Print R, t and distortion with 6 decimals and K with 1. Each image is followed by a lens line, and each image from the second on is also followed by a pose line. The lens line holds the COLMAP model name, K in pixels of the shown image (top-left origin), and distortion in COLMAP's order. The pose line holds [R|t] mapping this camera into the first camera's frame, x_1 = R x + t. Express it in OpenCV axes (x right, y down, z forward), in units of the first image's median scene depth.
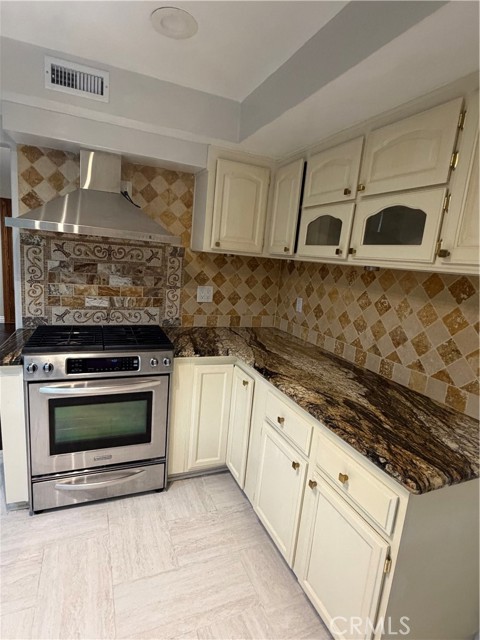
lens RADIAL K [[347.9, 0, 238.4], [0, 347.9, 319.5], [0, 0, 1]] dist [-0.002605, 0.005022]
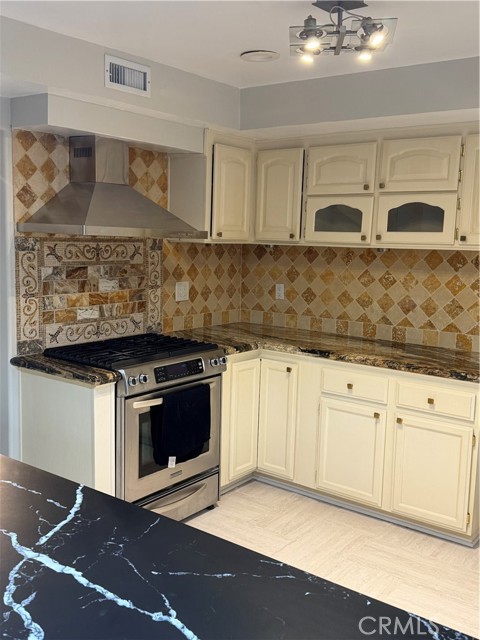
lens RADIAL K [[660.1, 0, 238.4], [0, 660.1, 324.0], [0, 0, 1]] dist [0.114918, 0.000000]
pose [[0.866114, -0.131043, 0.482363, -0.972143], [0.137850, 0.990220, 0.021493, -0.011897], [-0.480462, 0.047878, 0.875708, -0.599420]]
